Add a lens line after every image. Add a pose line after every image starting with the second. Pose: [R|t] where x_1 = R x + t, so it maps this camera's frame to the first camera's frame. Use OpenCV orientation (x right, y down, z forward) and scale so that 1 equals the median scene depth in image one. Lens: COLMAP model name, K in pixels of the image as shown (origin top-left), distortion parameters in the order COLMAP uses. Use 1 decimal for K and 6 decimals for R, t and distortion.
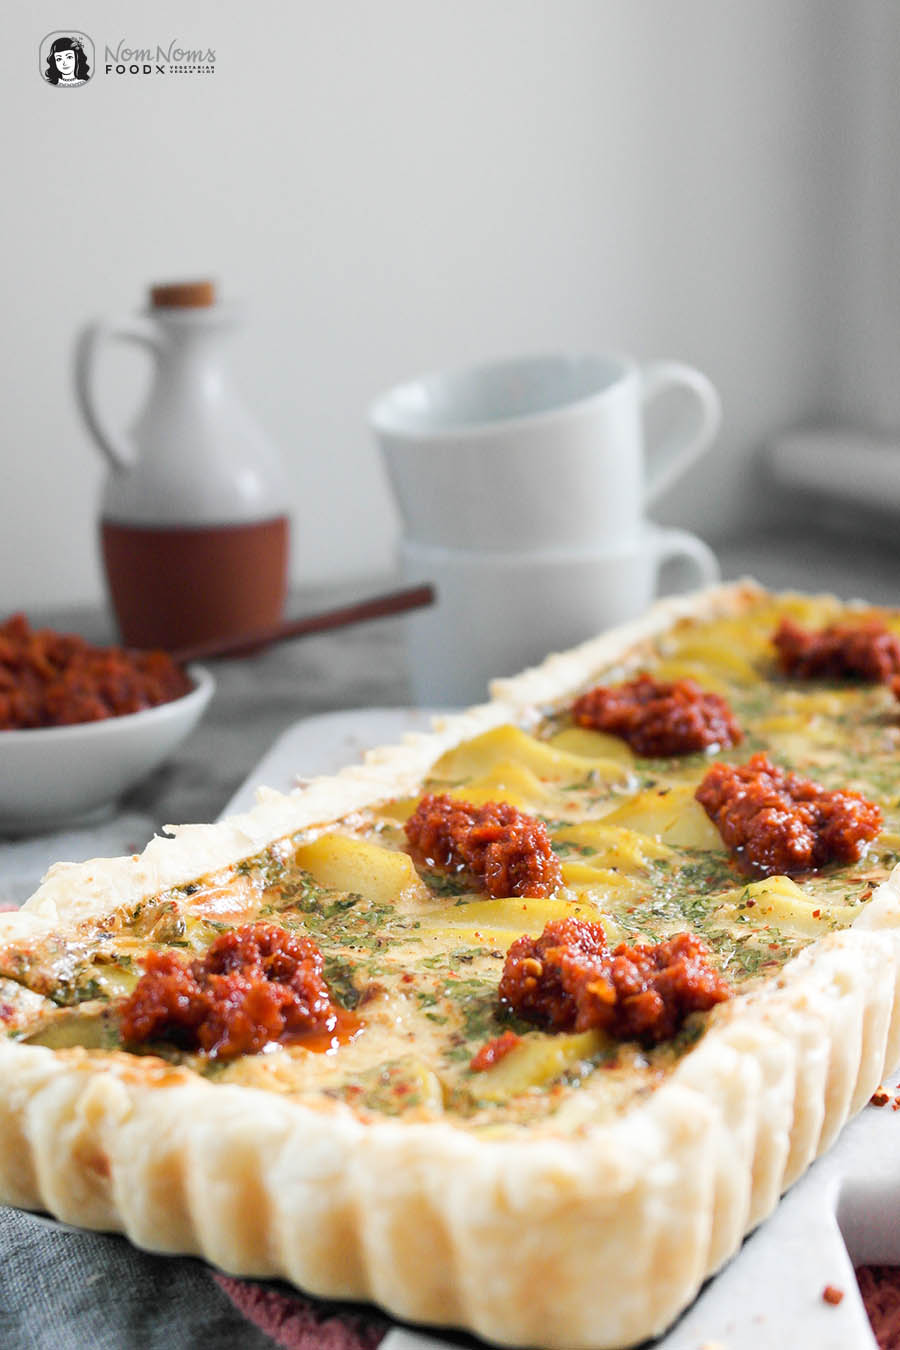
lens RADIAL K [[1968.4, 0, 450.0], [0, 1968.4, 675.0], [0, 0, 1]] dist [-0.042866, -0.024111]
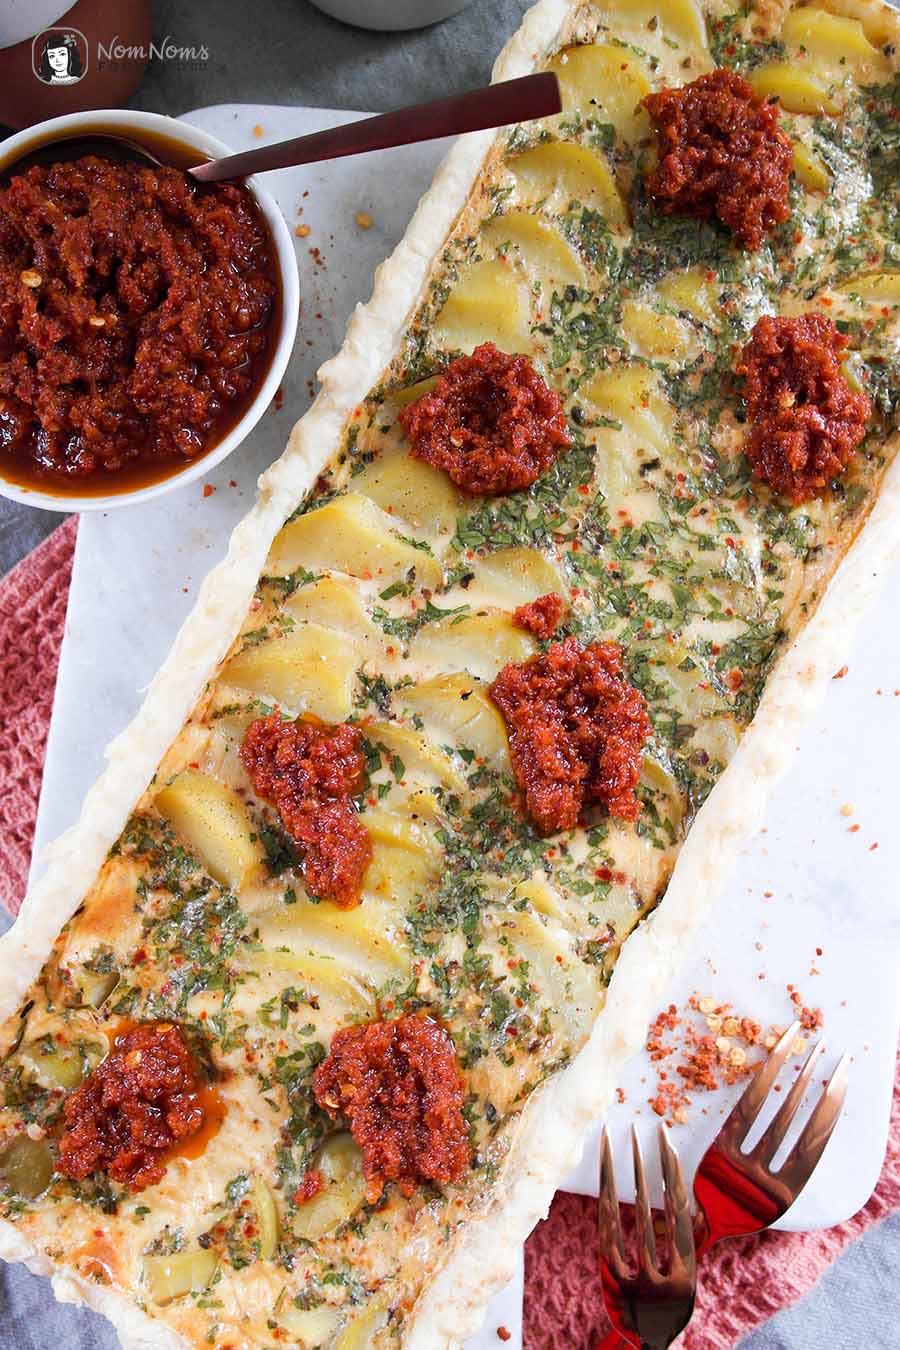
lens RADIAL K [[1147.6, 0, 450.0], [0, 1147.6, 675.0], [0, 0, 1]] dist [0.006762, 0.001951]
pose [[0.998816, -0.011626, -0.047230, 0.131935], [0.048492, 0.313705, 0.948281, -0.567937], [0.003791, -0.949449, 0.313898, 0.812770]]
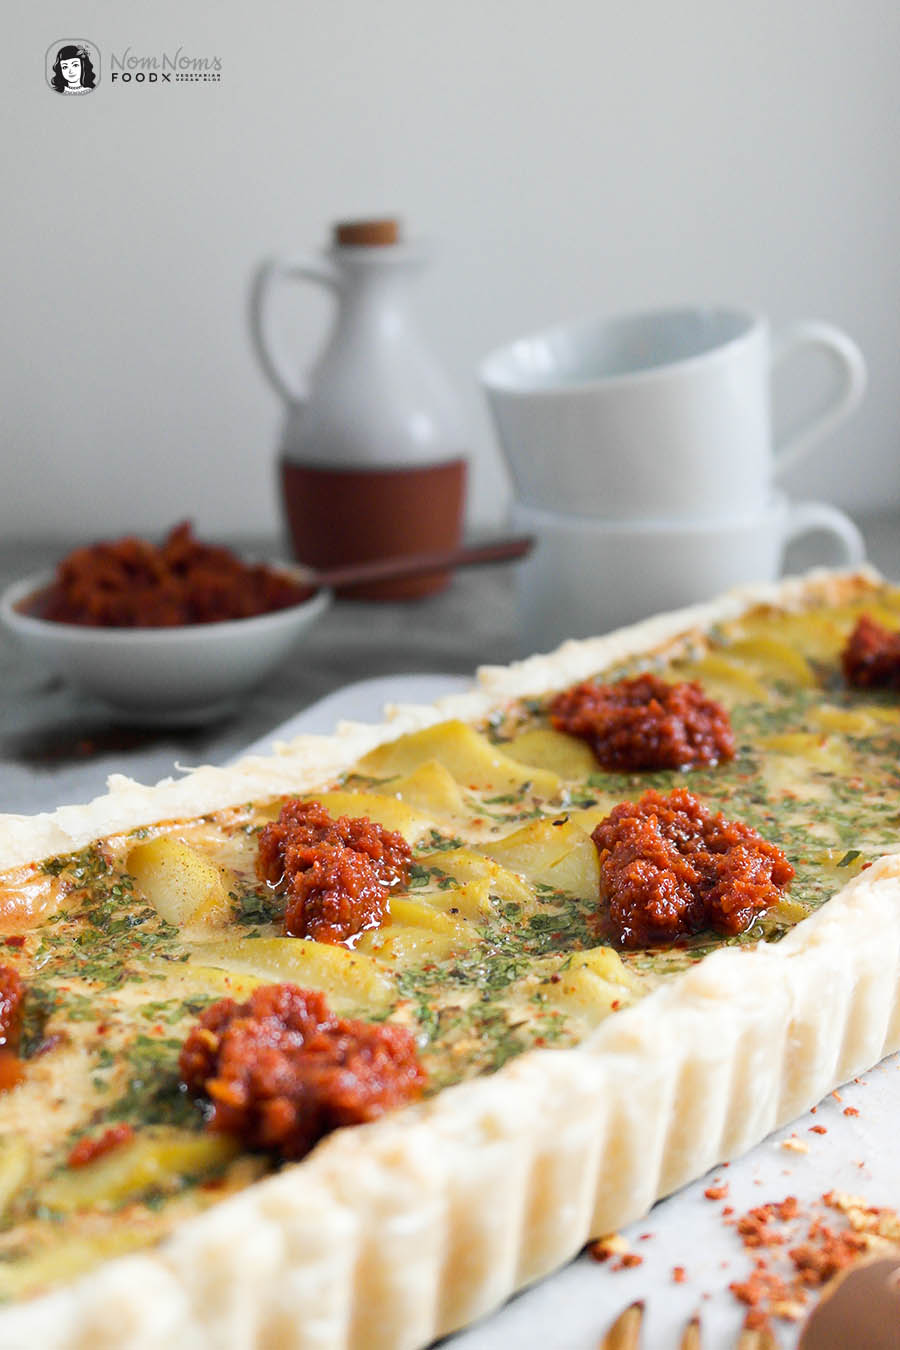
lens RADIAL K [[1801.3, 0, 450.0], [0, 1801.3, 675.0], [0, 0, 1]] dist [-0.024920, -0.071936]
pose [[0.967117, 0.082123, -0.240708, 0.251699], [-0.069430, 0.995735, 0.060759, -0.051702], [0.244671, -0.042049, 0.968694, 0.212709]]
